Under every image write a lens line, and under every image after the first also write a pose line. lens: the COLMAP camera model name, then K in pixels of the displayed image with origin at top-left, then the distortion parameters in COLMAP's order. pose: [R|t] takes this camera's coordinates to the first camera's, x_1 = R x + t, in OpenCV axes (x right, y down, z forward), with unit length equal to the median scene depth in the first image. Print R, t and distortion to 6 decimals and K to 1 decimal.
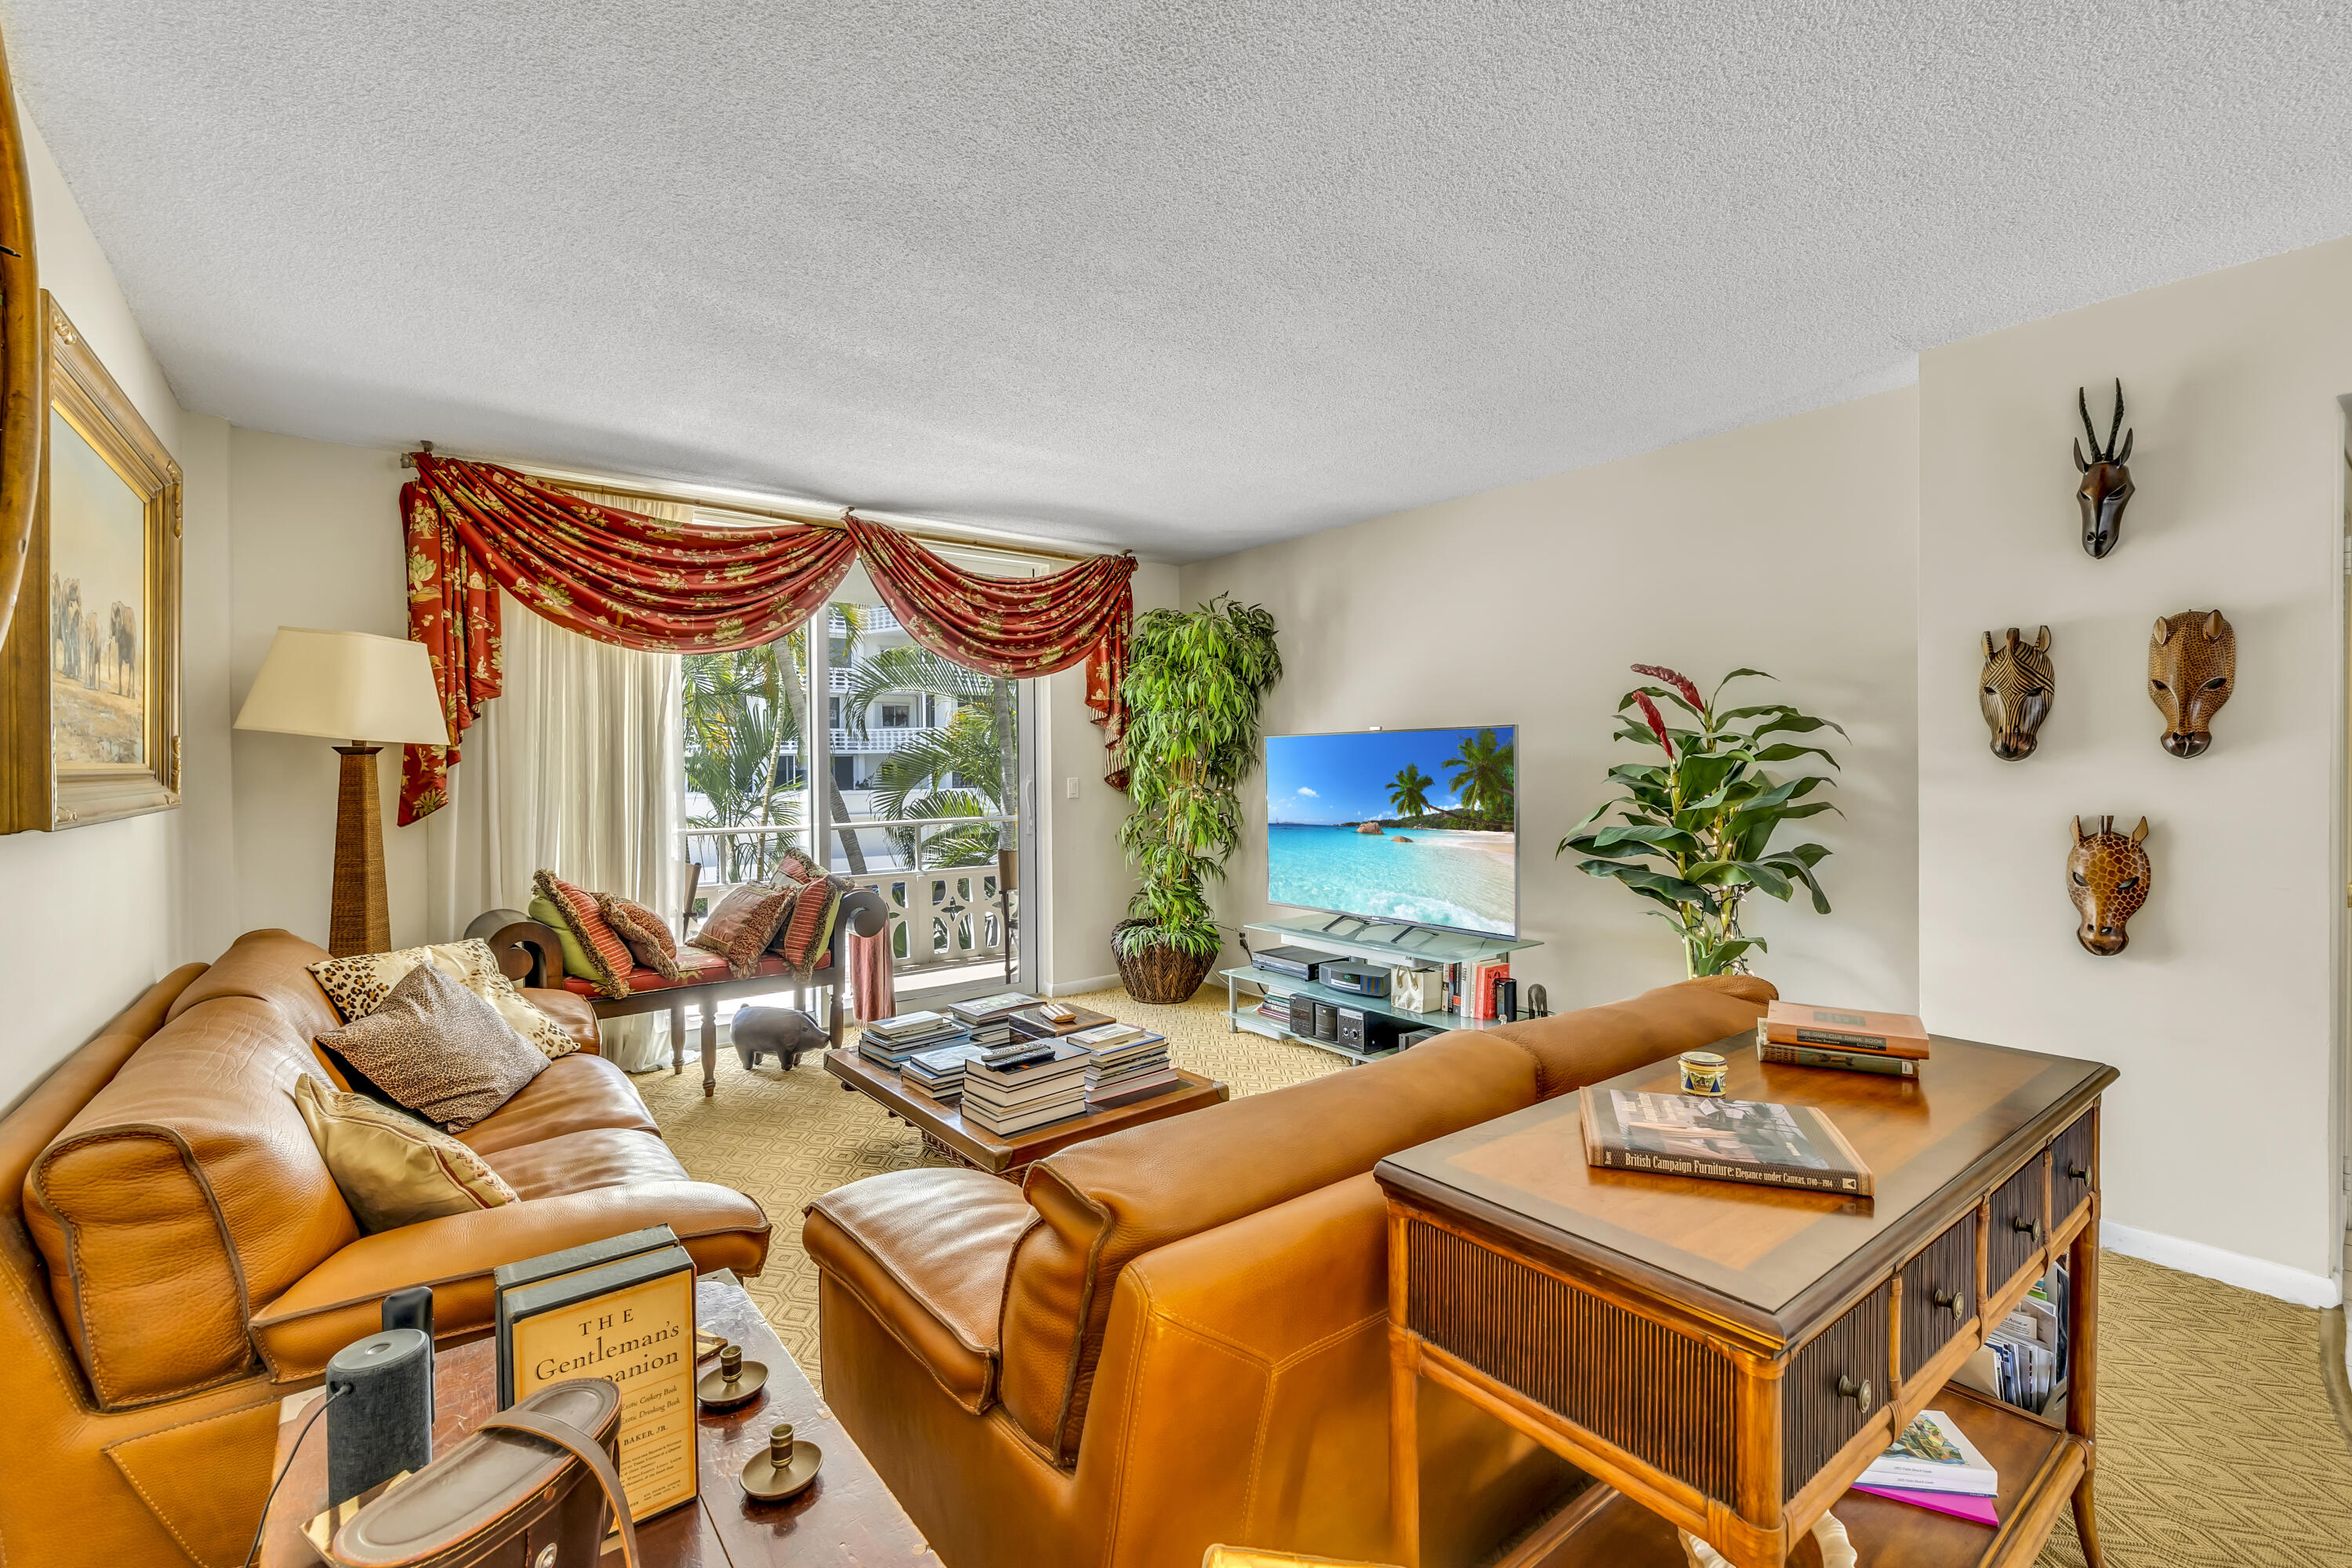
lens RADIAL K [[1022.4, 0, 1190.1], [0, 1022.4, 767.7], [0, 0, 1]] dist [0.000713, -0.000013]
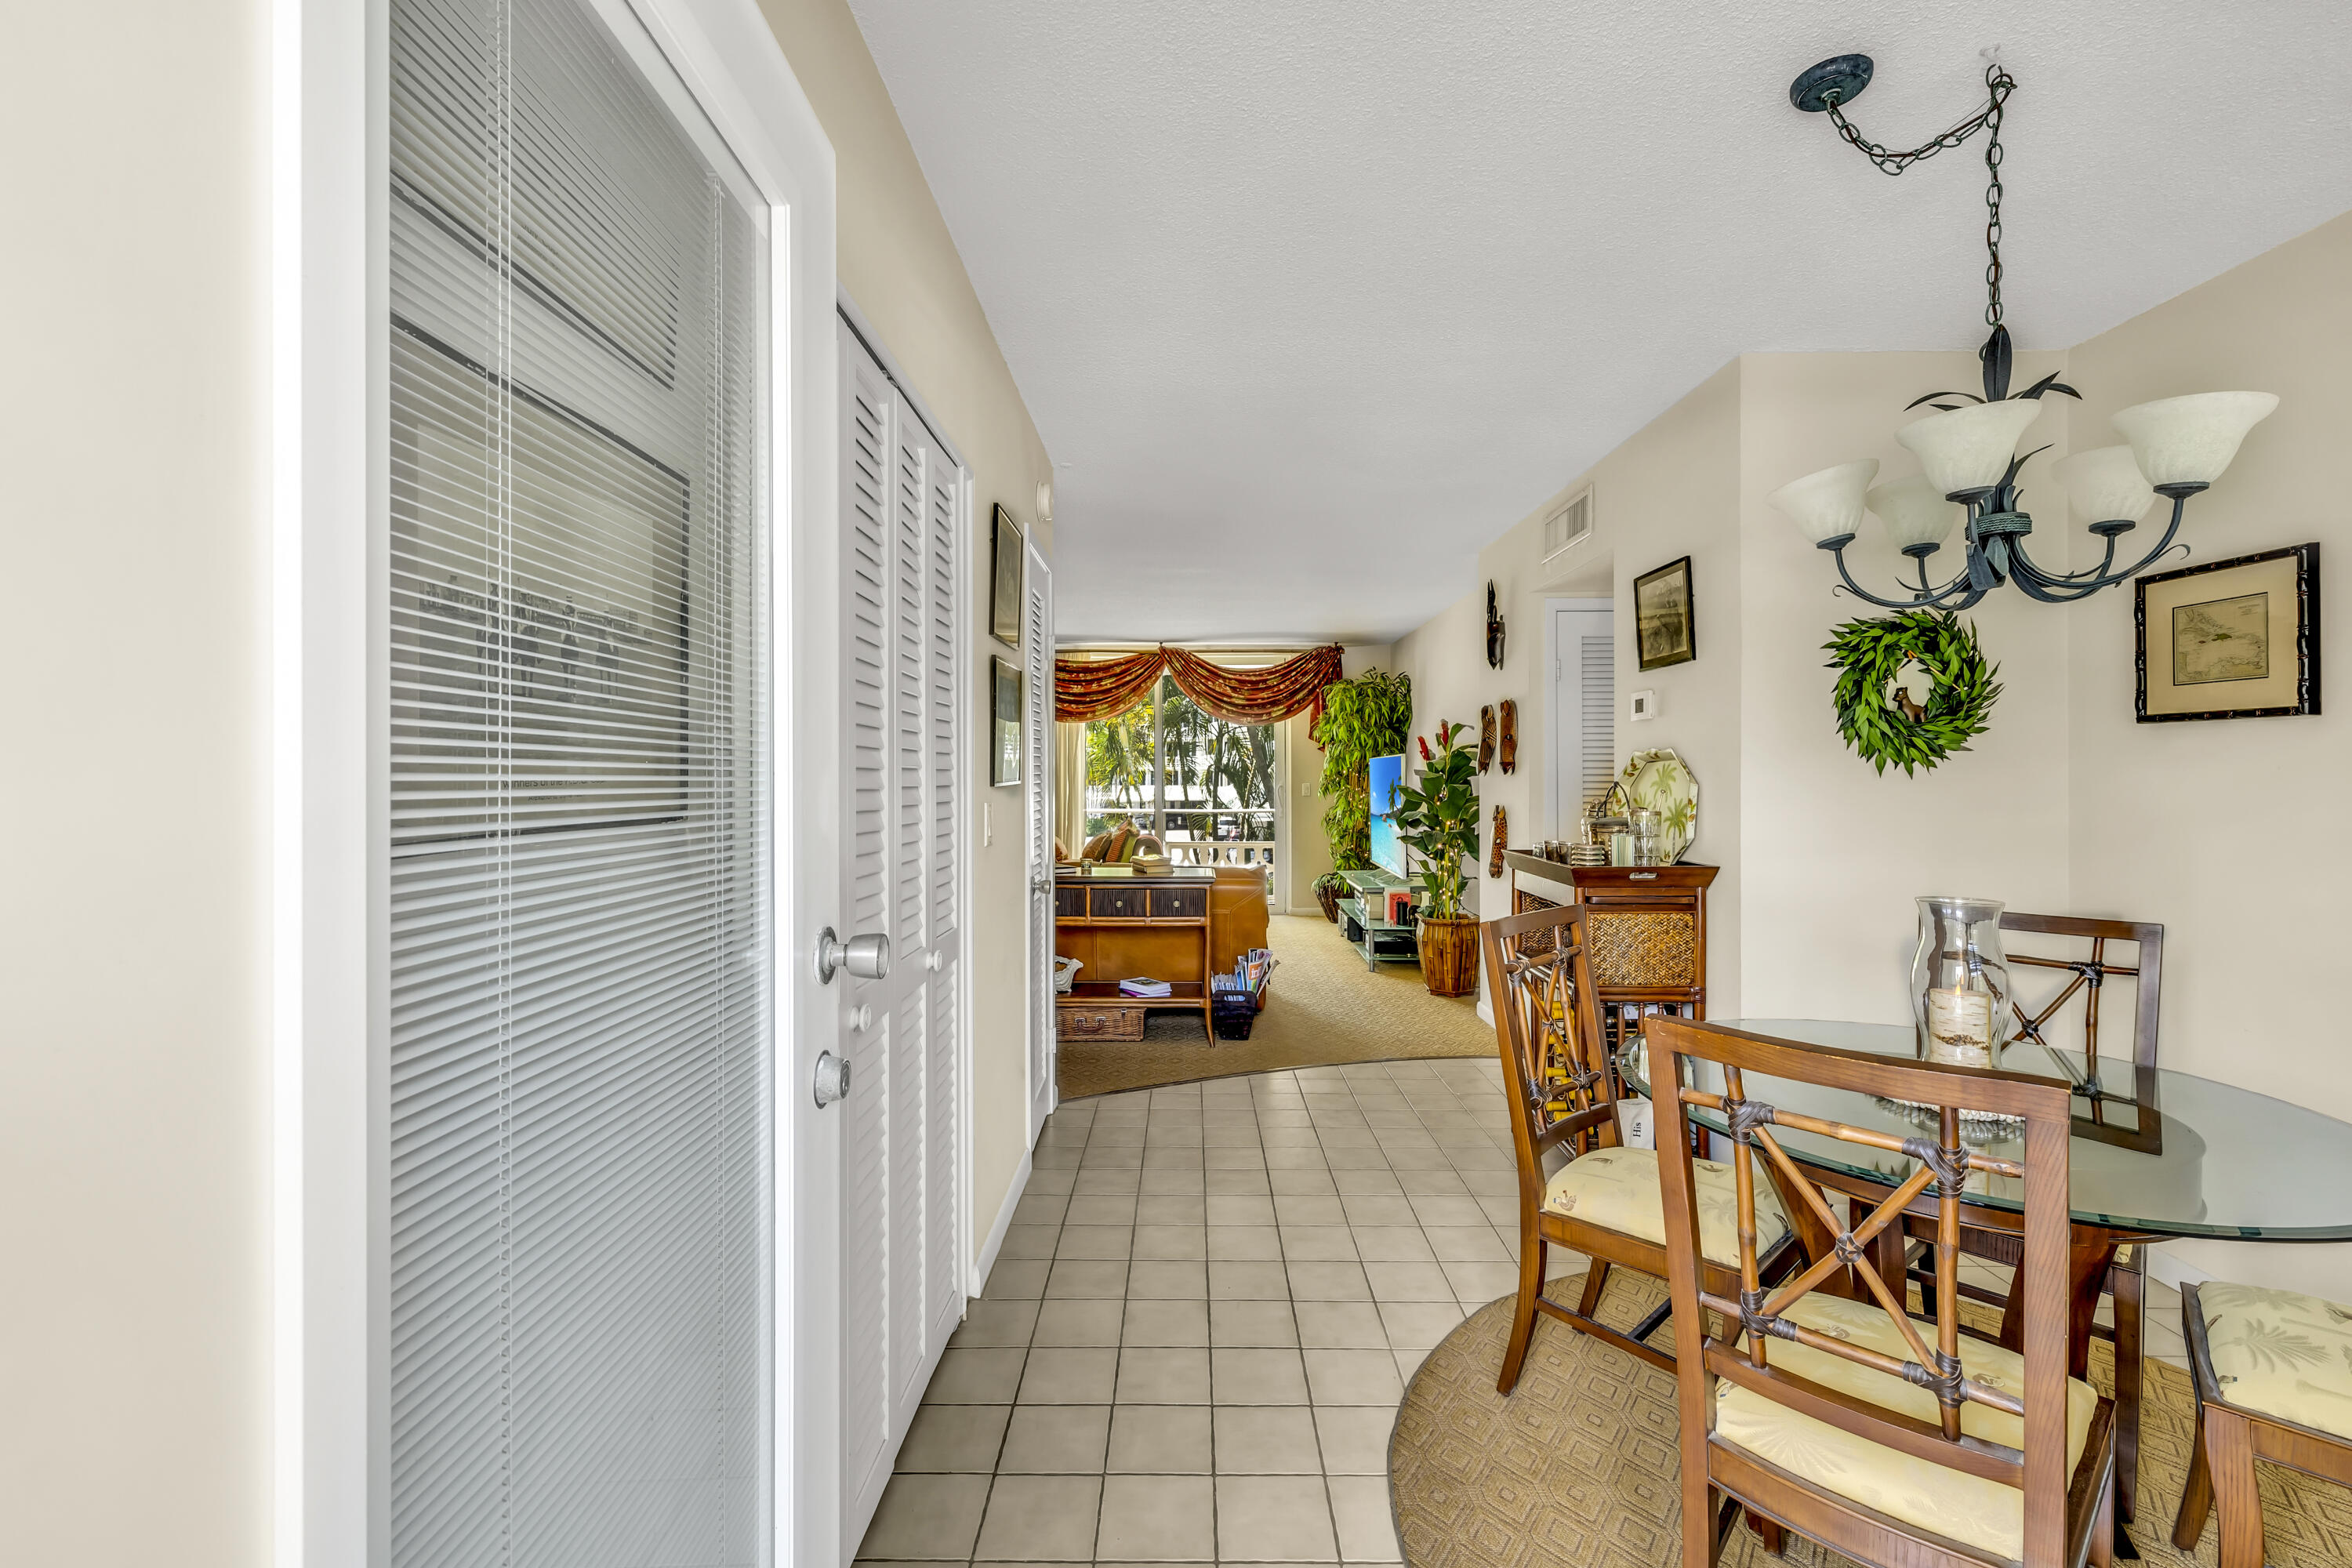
lens RADIAL K [[1022.4, 0, 1181.4], [0, 1022.4, 780.2], [0, 0, 1]] dist [0.000713, -0.000013]
pose [[0.774530, 0.011716, -0.632429, 1.017493], [-0.005615, 0.999916, 0.011647, -0.017225], [0.632513, -0.005470, 0.774531, -0.525425]]
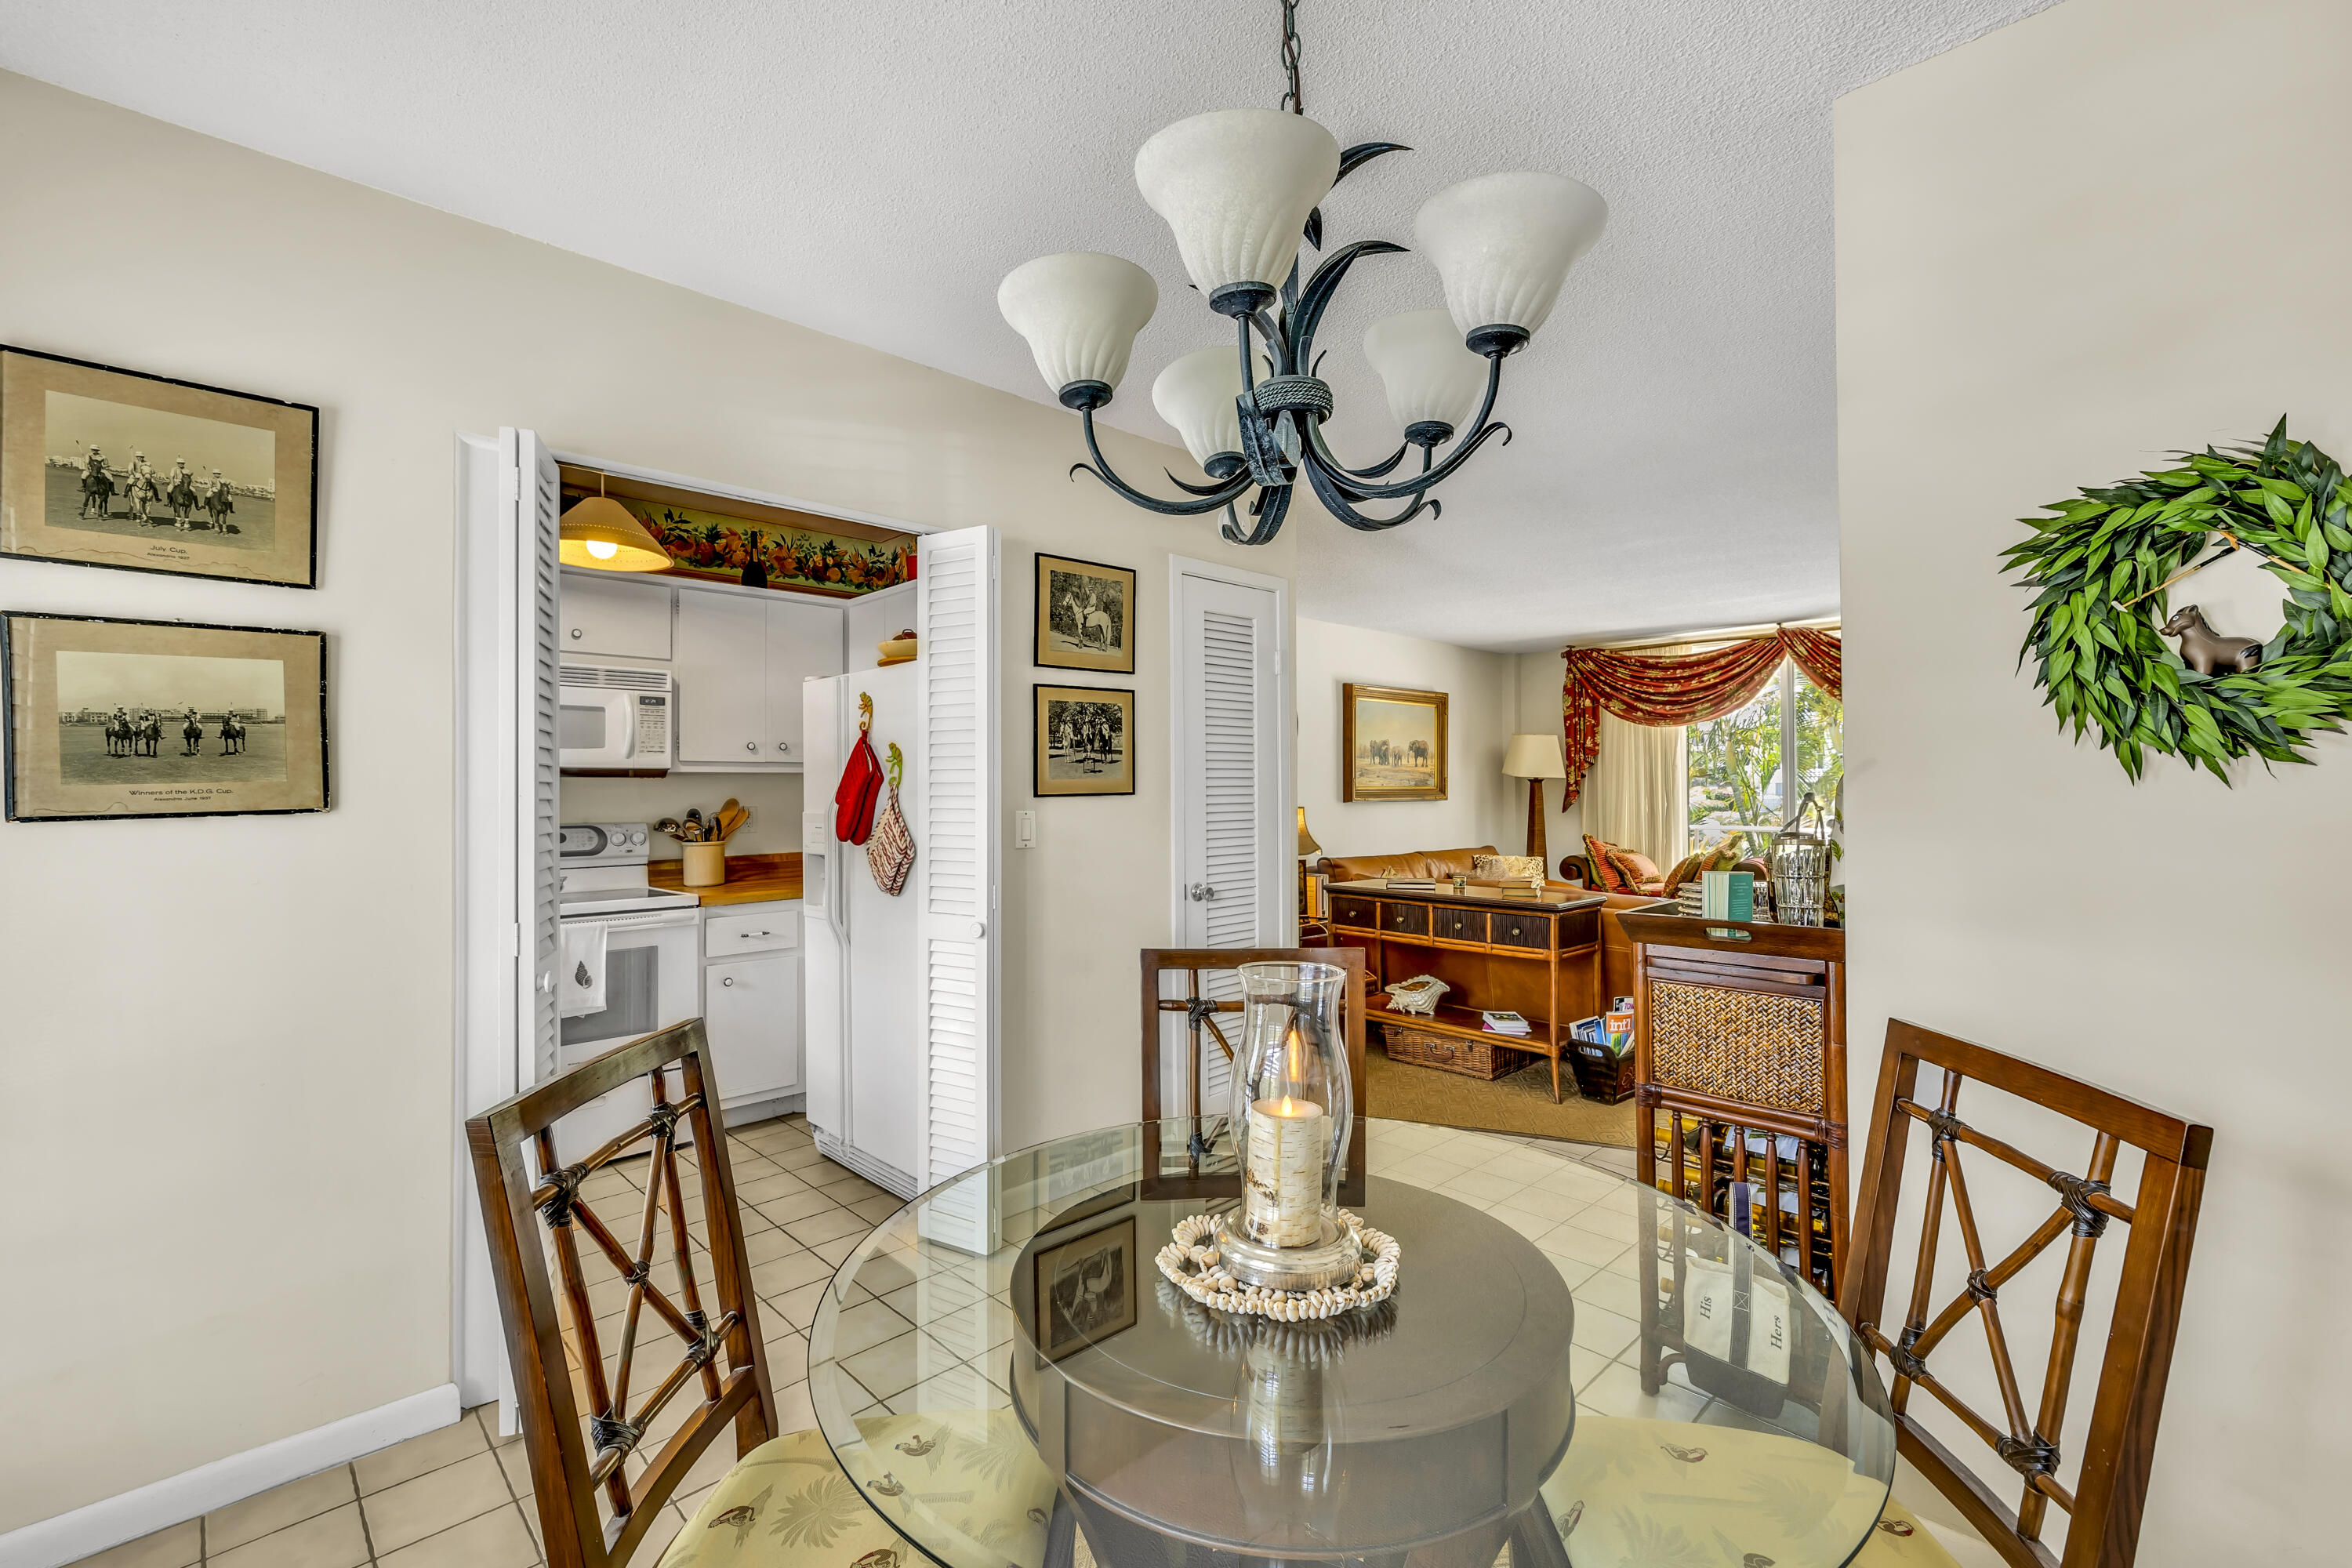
lens RADIAL K [[1022.4, 0, 1183.2], [0, 1022.4, 784.1], [0, 0, 1]] dist [0.000713, -0.000013]
pose [[0.106086, 0.002921, -0.994353, 1.251965], [0.004208, 0.999985, 0.003386, -0.016279], [0.994348, -0.004544, 0.106072, -0.091523]]
